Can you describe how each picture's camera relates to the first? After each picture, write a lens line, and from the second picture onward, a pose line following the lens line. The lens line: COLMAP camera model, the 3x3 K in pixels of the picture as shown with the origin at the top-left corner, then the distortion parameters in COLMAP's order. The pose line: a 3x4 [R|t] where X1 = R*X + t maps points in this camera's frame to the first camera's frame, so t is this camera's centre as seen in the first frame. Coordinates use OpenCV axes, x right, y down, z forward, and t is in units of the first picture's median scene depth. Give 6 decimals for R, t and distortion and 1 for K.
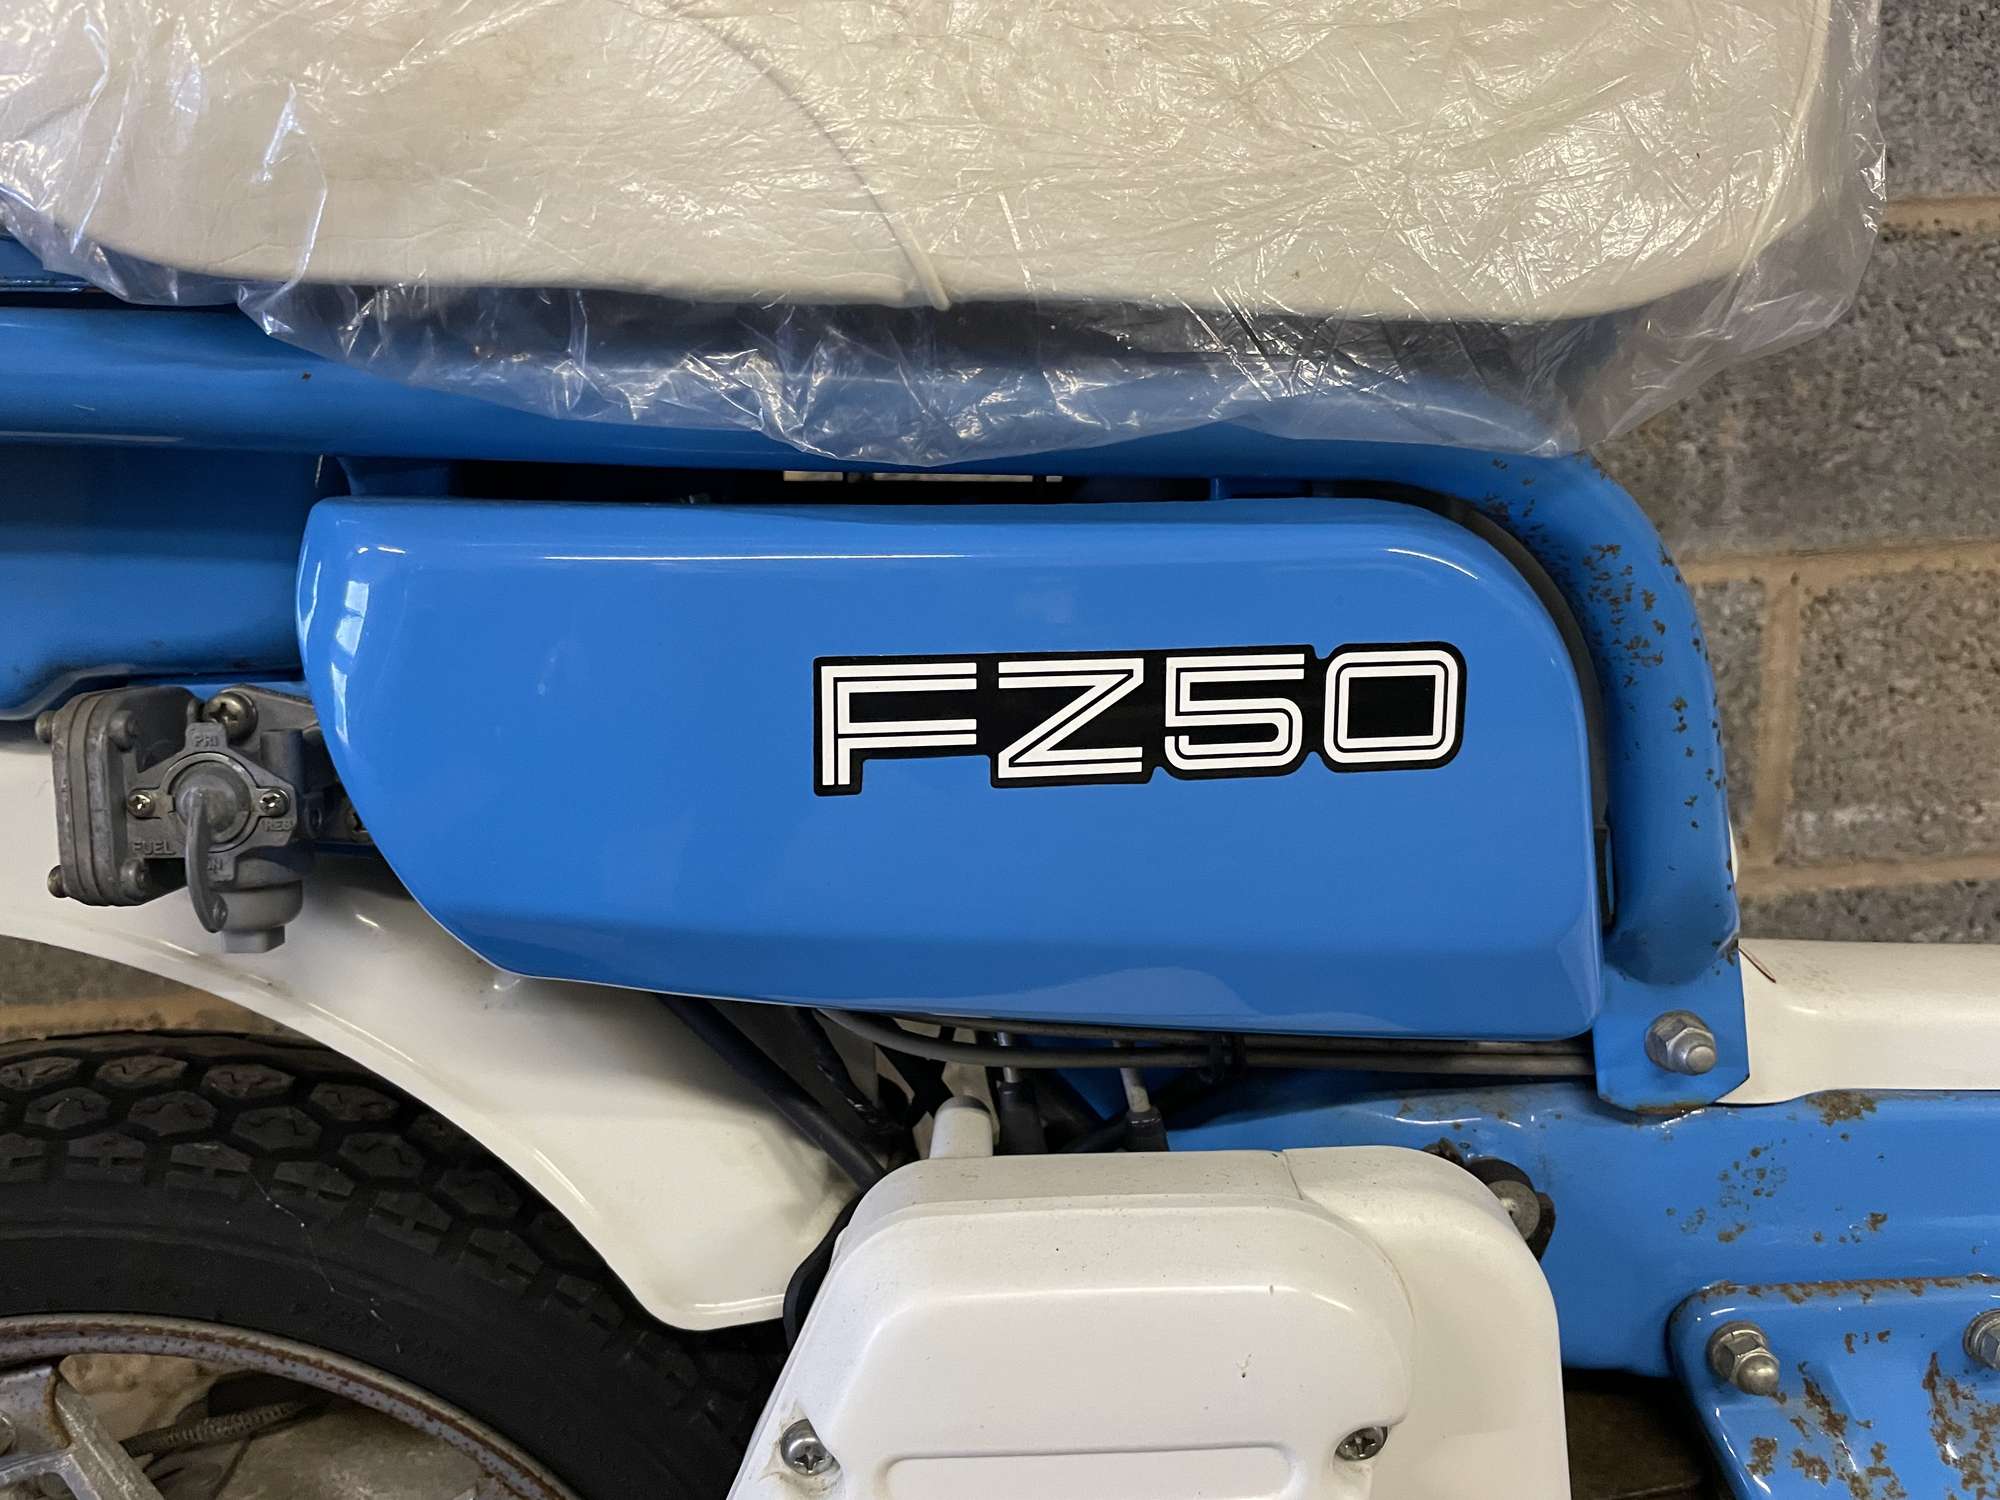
lens RADIAL K [[1533.5, 0, 973.2], [0, 1533.5, 748.1], [0, 0, 1]] dist [0.070995, -0.115690]
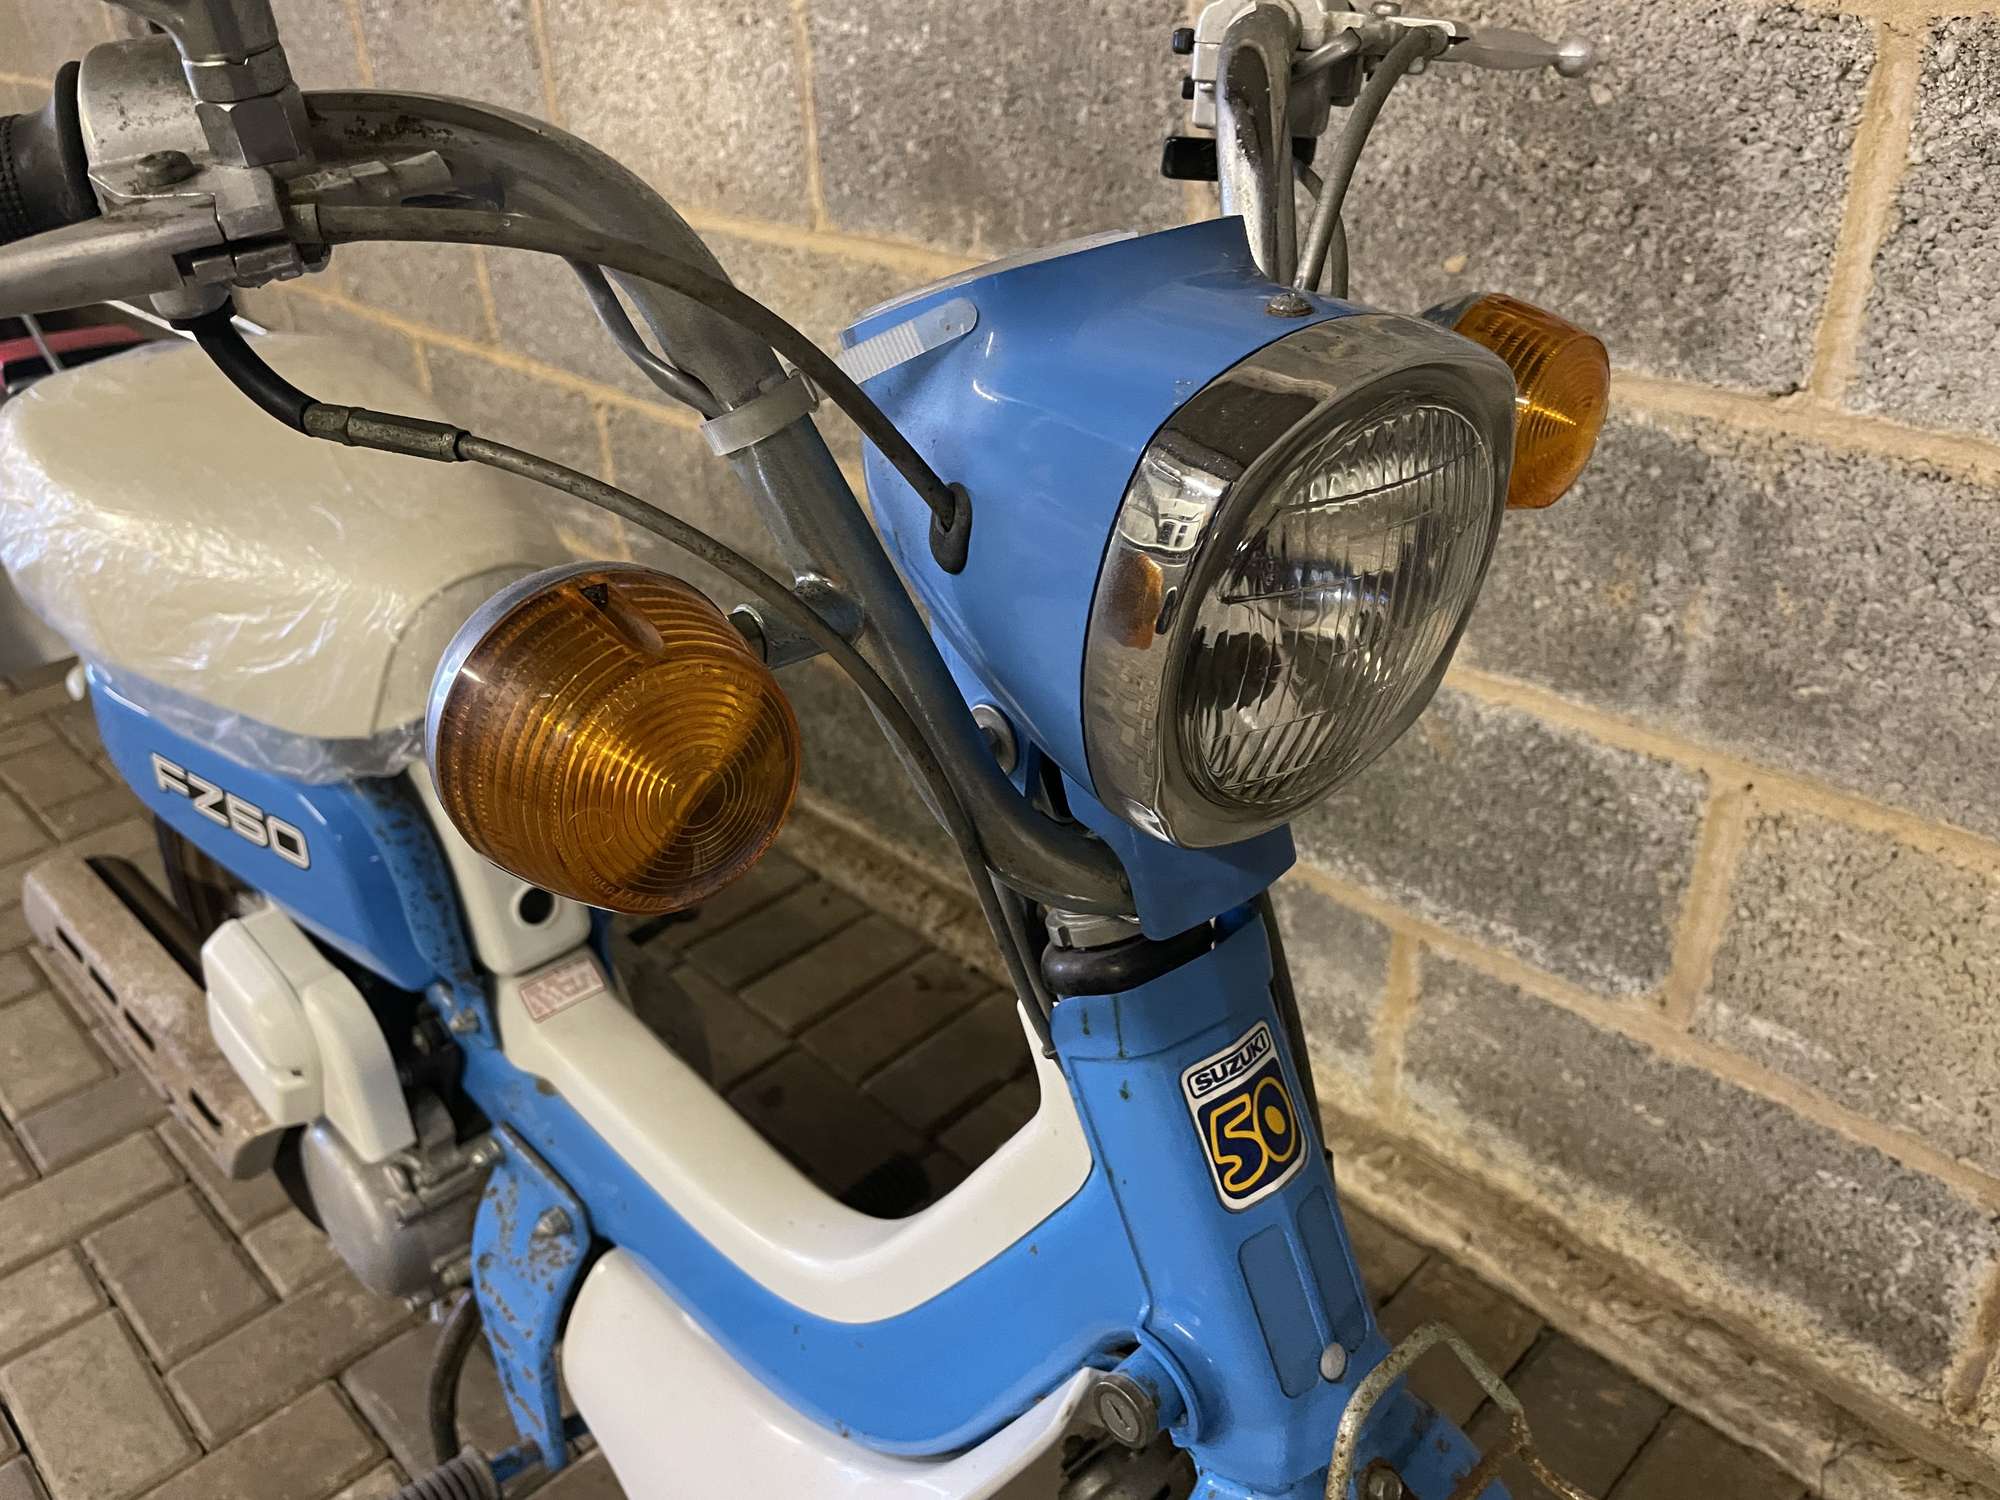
lens RADIAL K [[1533.5, 0, 973.2], [0, 1533.5, 748.1], [0, 0, 1]] dist [0.070995, -0.115690]
pose [[0.670594, 0.396574, -0.626923, 0.812901], [-0.167457, 0.904221, 0.392863, -0.430312], [0.722676, -0.158469, 0.672775, 0.034680]]
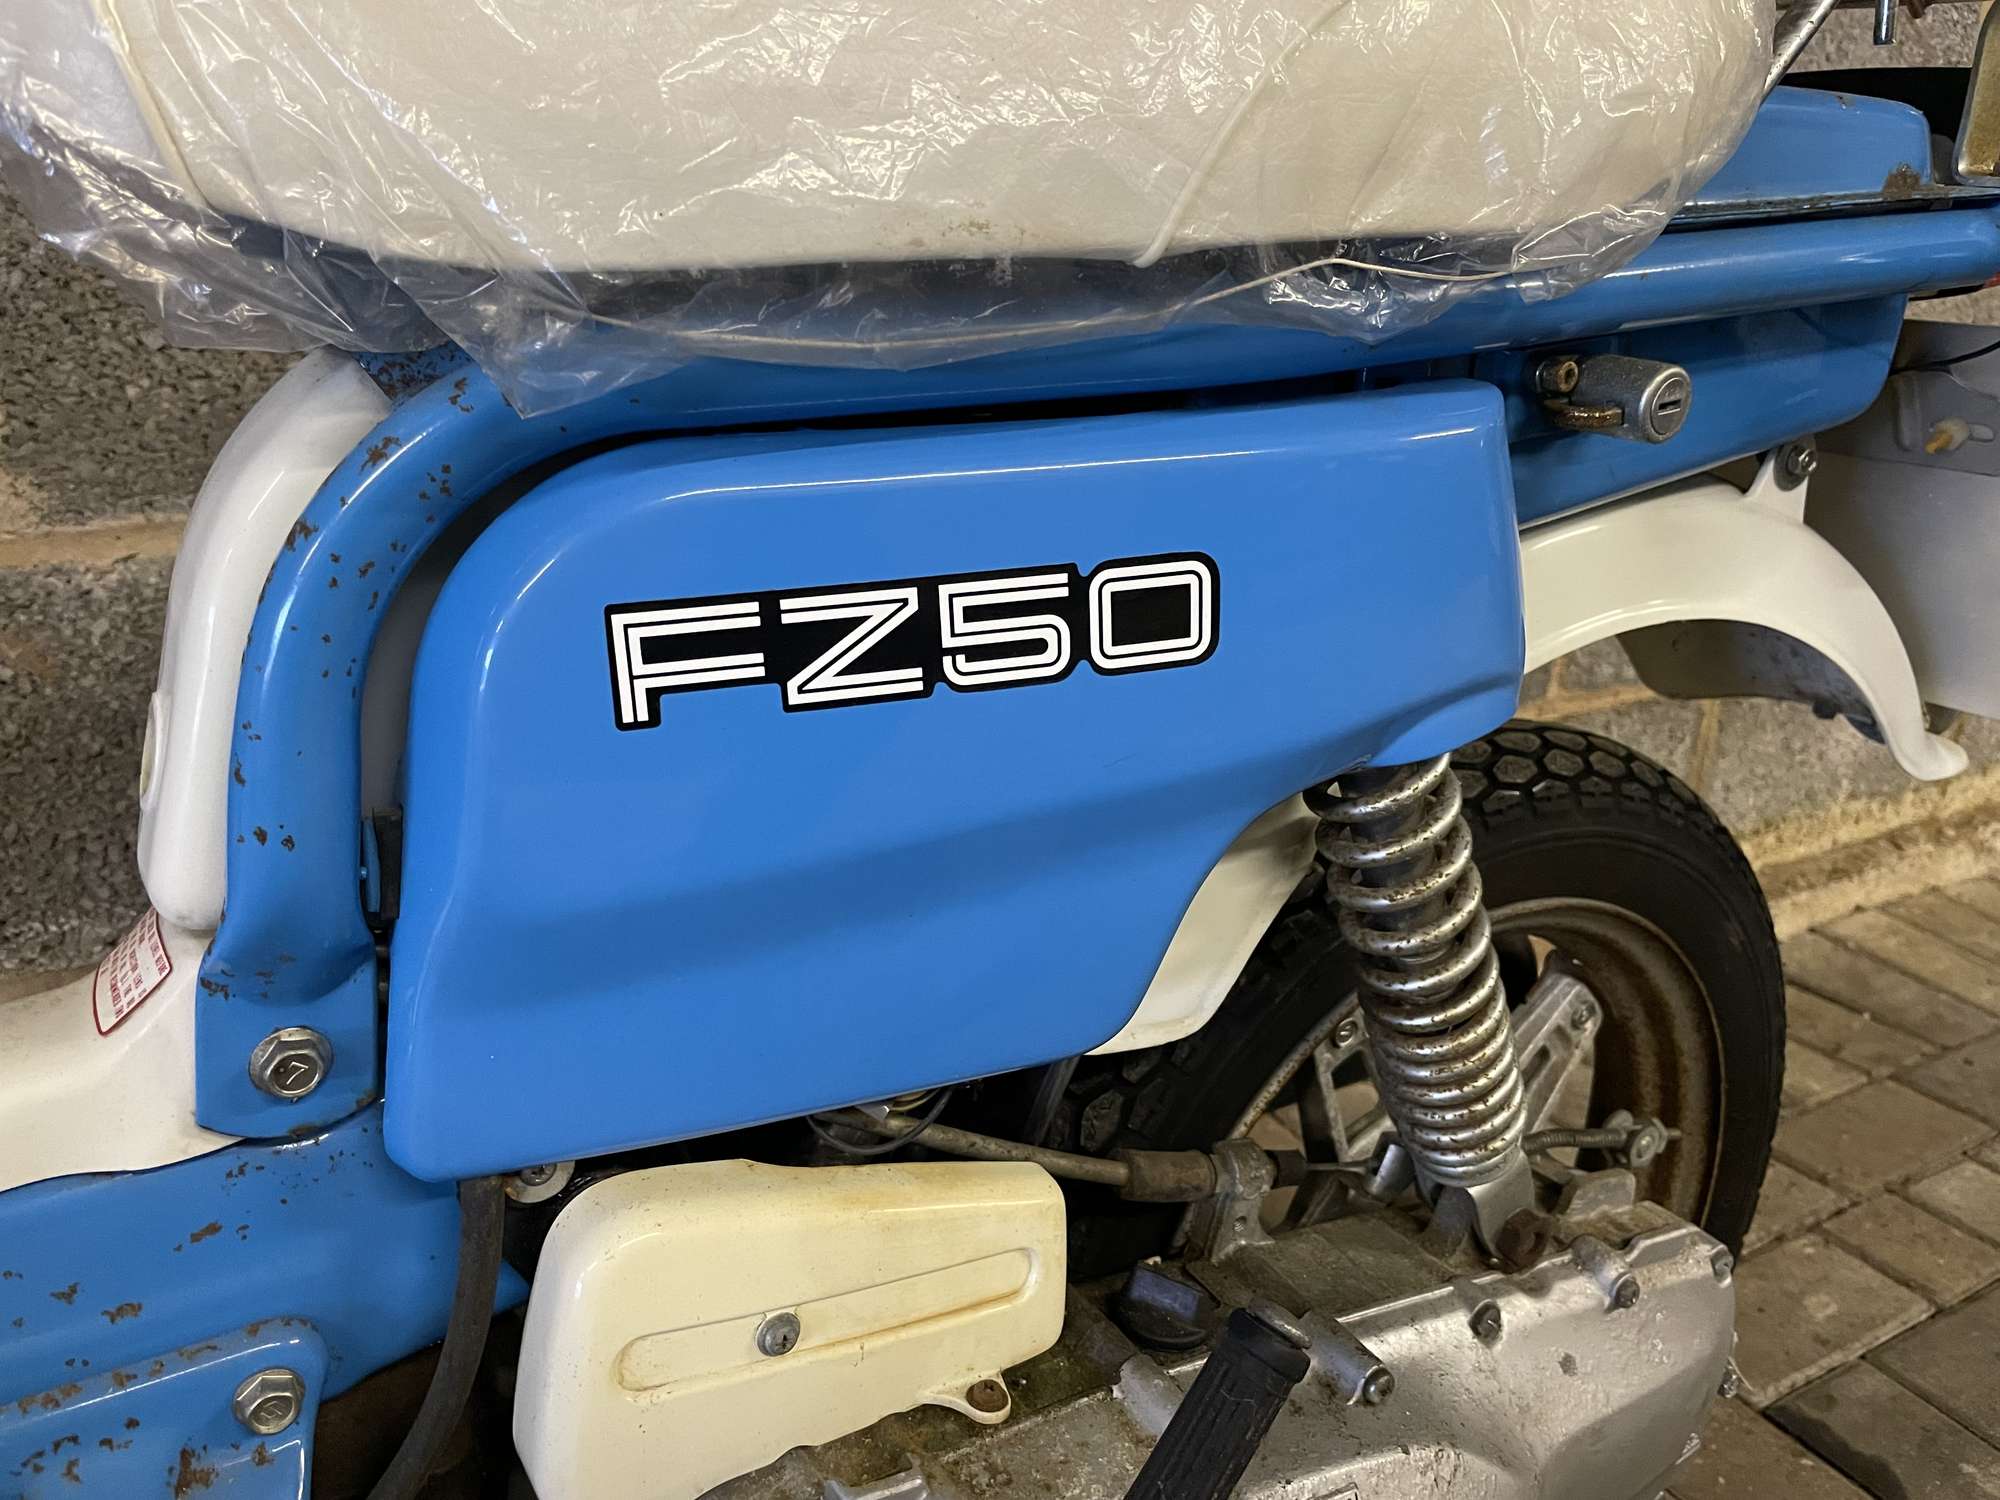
lens RADIAL K [[1514.1, 0, 995.3], [0, 1514.1, 720.6], [0, 0, 1]] dist [0.080347, -0.117292]
pose [[0.875471, -0.059308, 0.479618, 0.387781], [0.020411, 0.996093, 0.085917, -0.079770], [-0.482840, -0.065428, 0.873261, 0.169349]]
